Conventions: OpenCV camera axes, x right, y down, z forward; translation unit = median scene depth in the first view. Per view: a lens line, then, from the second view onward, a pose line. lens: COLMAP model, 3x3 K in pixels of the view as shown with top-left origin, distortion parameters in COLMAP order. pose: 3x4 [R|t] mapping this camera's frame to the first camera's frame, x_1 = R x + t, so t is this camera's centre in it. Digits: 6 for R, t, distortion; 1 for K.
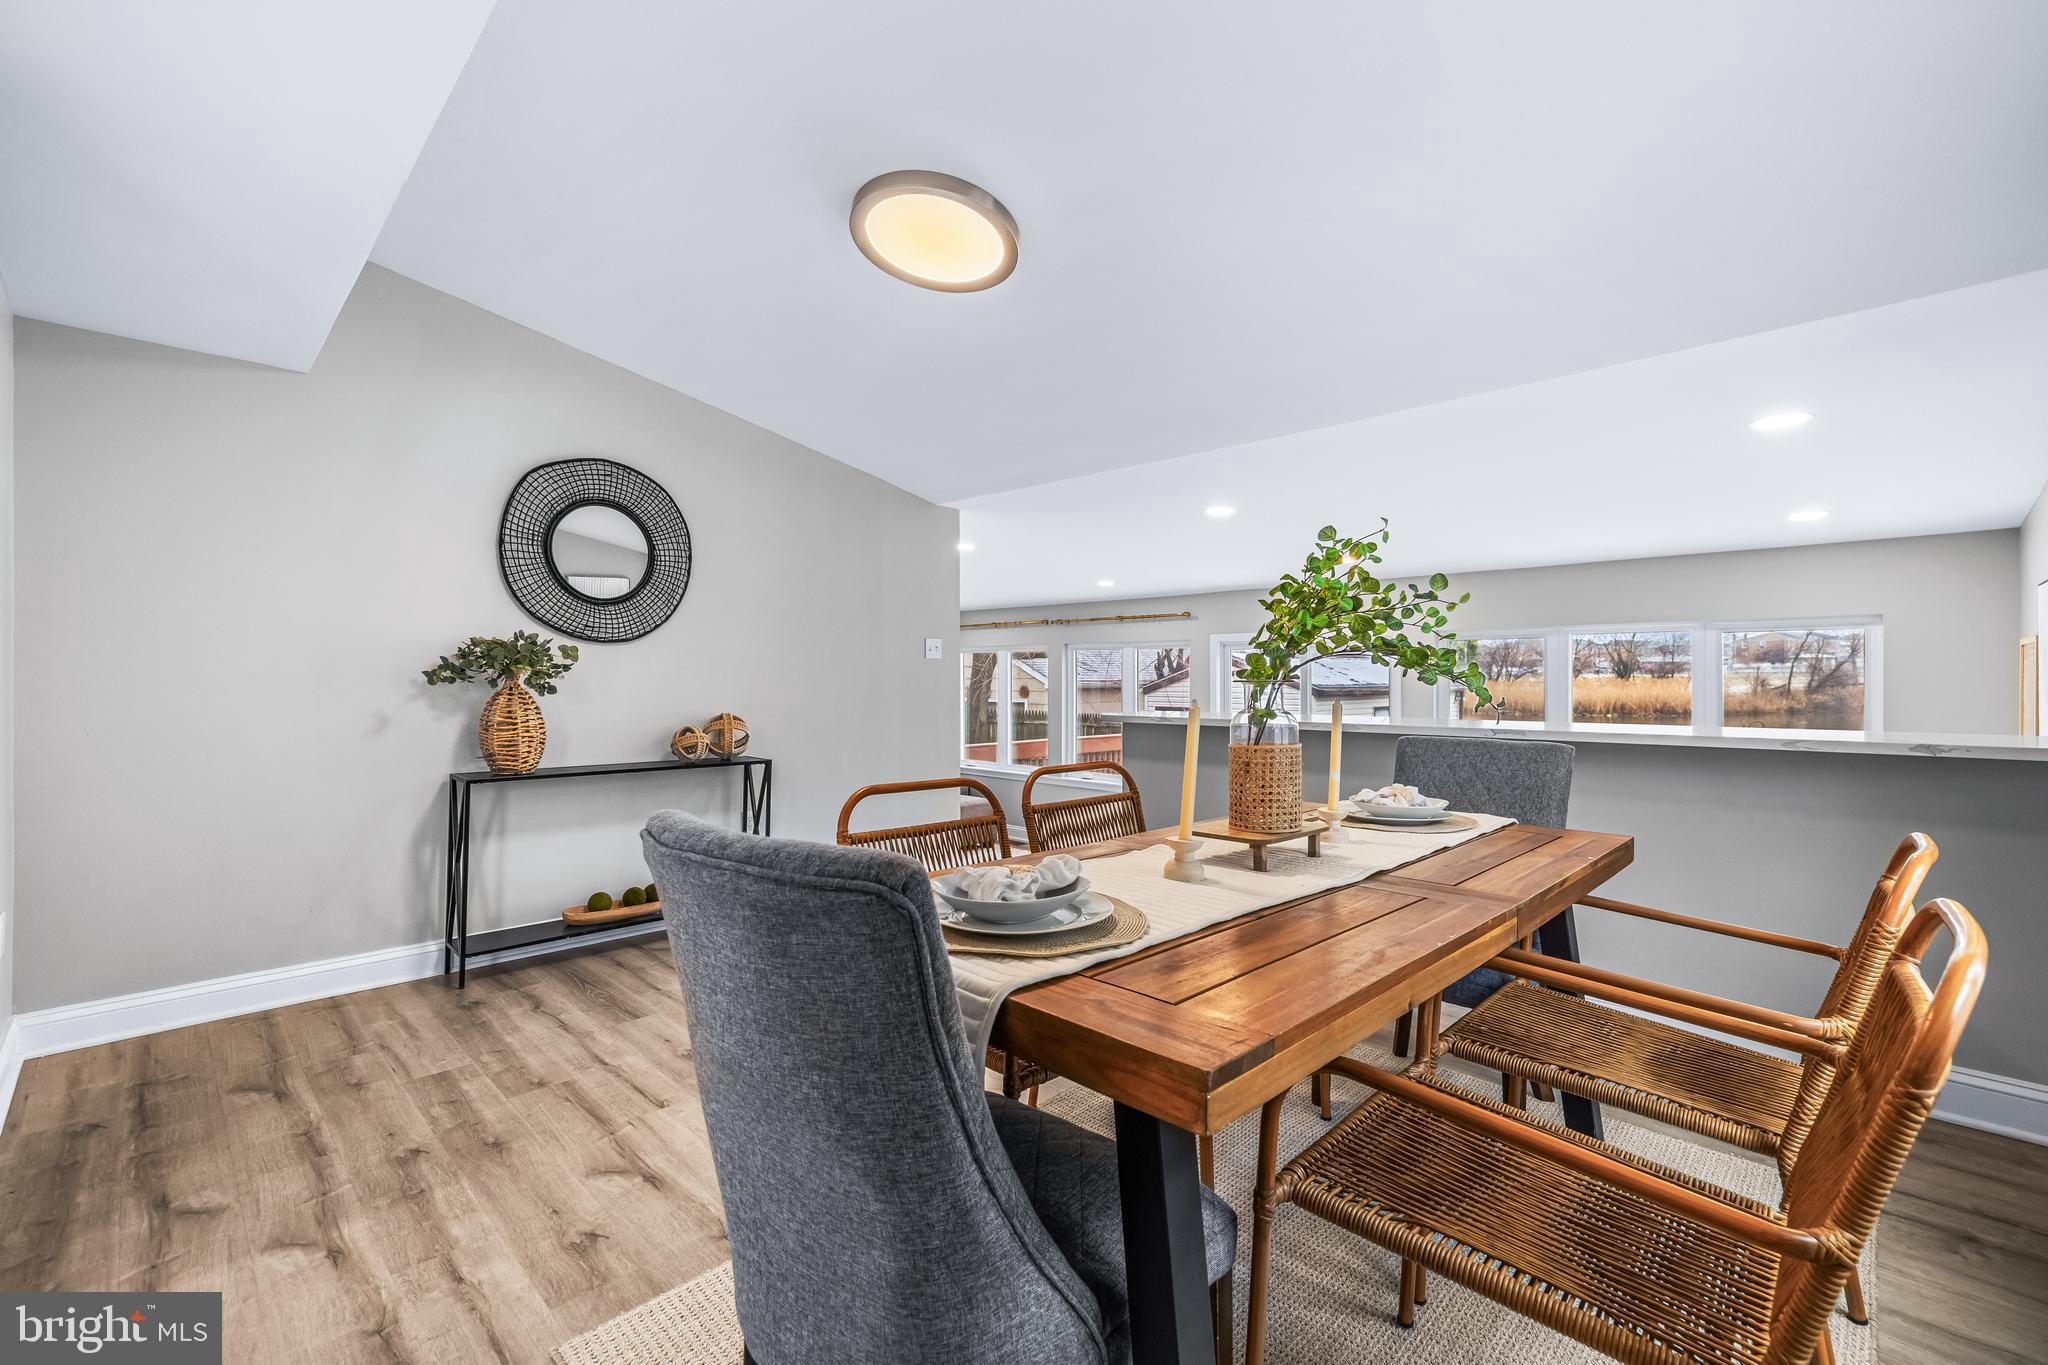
lens RADIAL K [[864.8, 0, 1012.1], [0, 864.8, 674.0], [0, 0, 1]] dist [0.000742, 0.000196]
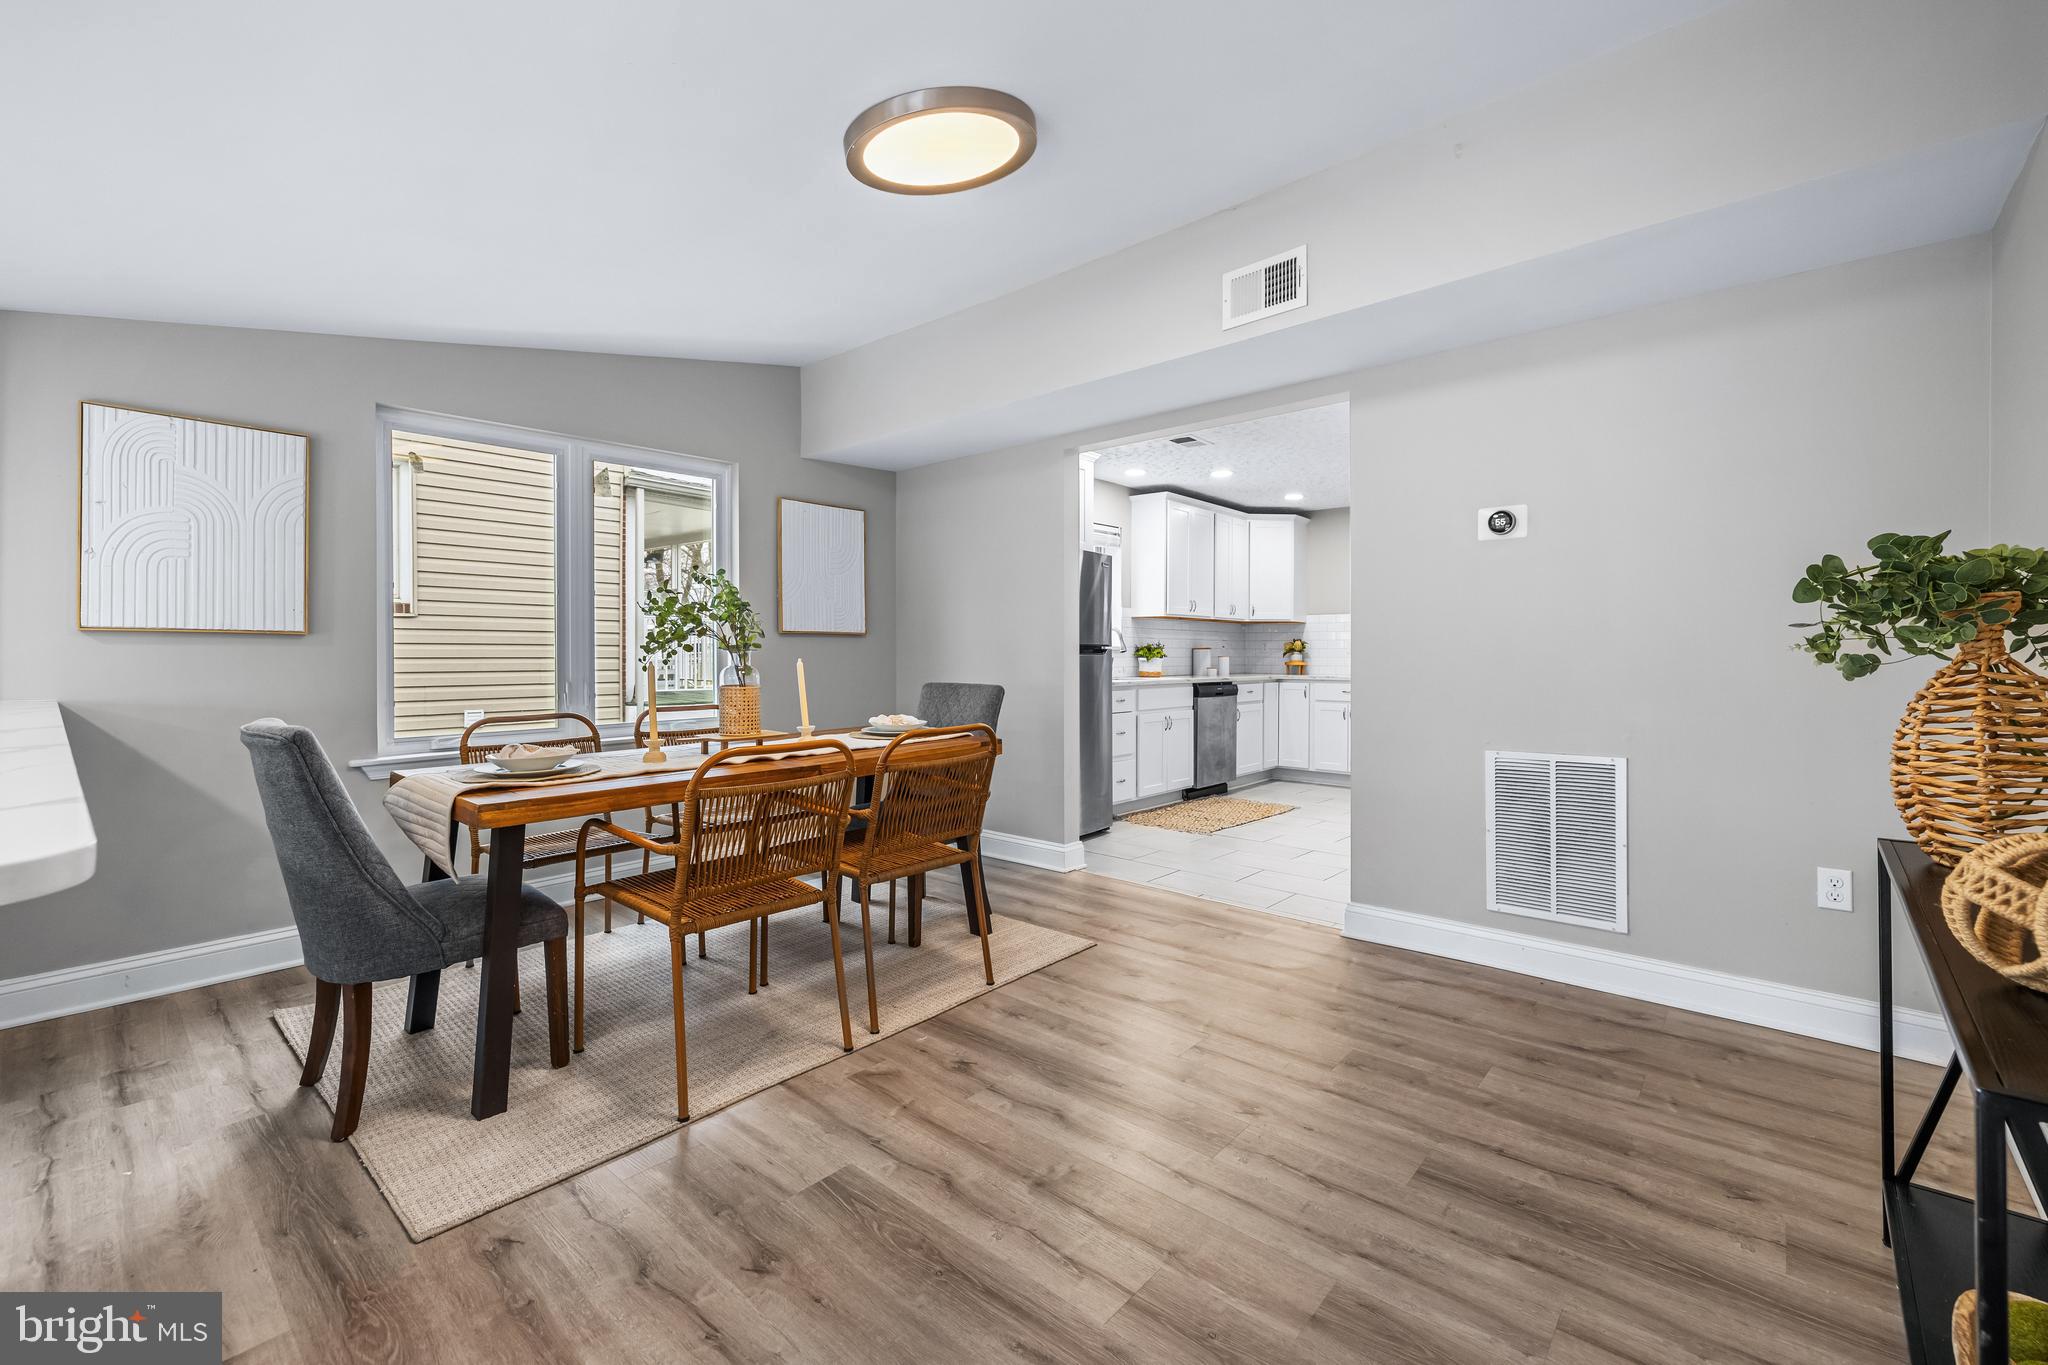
lens RADIAL K [[859.4, 0, 1015.1], [0, 859.4, 661.3], [0, 0, 1]] dist [0.000926, -0.000166]
pose [[-0.998353, 0.003527, -0.057258, -0.113234], [0.002941, 0.999942, 0.010322, 0.009738], [0.057291, 0.010137, -0.998306, 1.938542]]
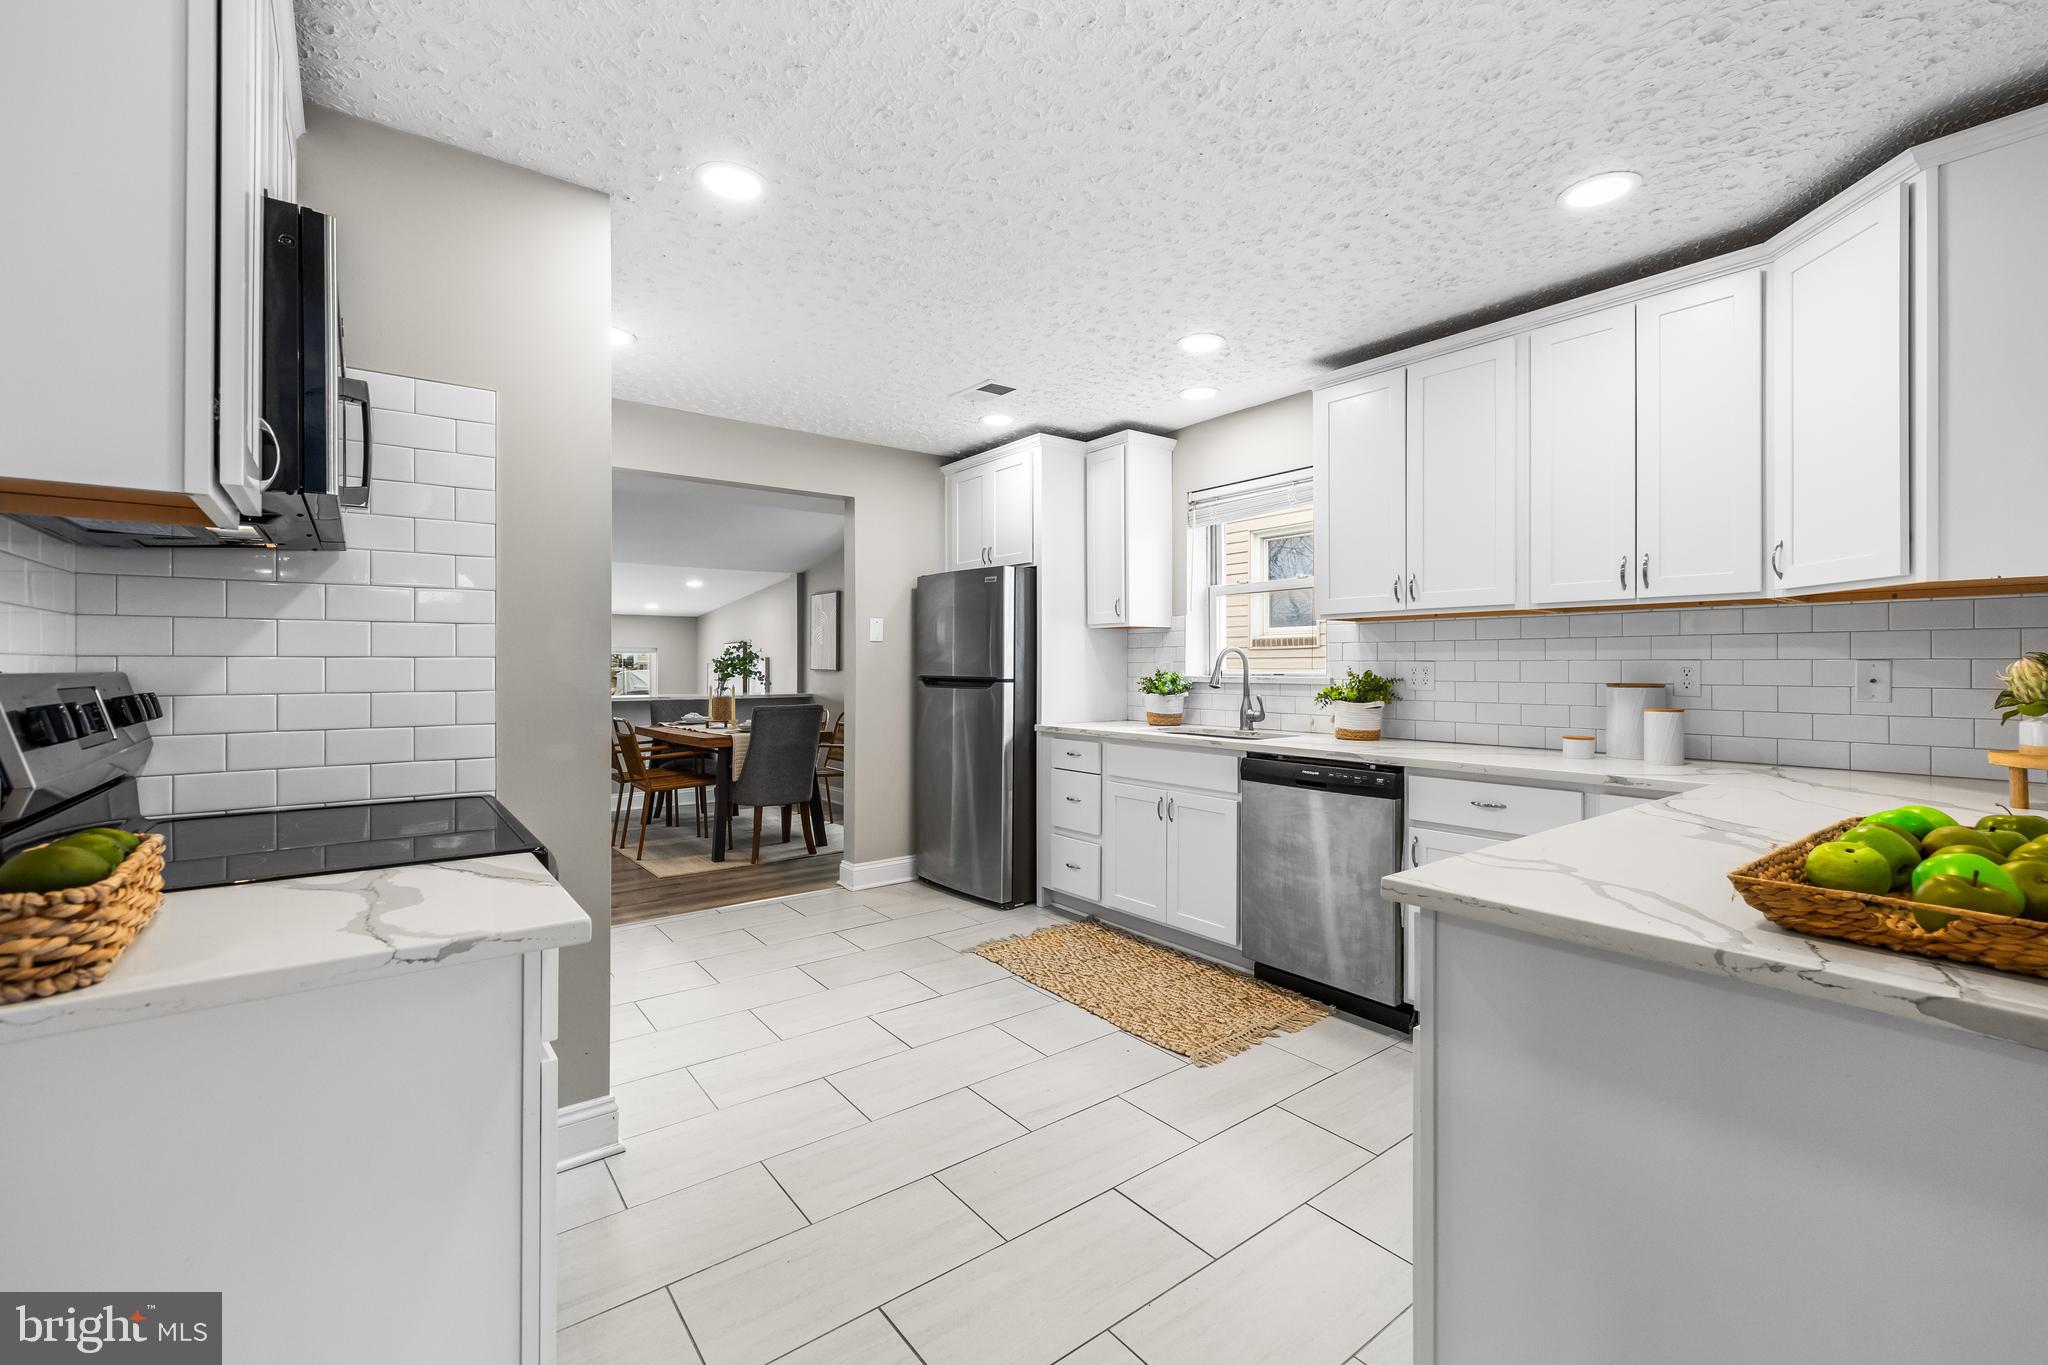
lens RADIAL K [[859.4, 0, 1015.1], [0, 859.4, 661.3], [0, 0, 1]] dist [0.000926, -0.000166]
pose [[0.126397, 0.015933, 0.991852, -2.222366], [-0.006257, 0.999864, -0.015264, -0.012934], [-0.991960, -0.004277, 0.126479, -0.493531]]
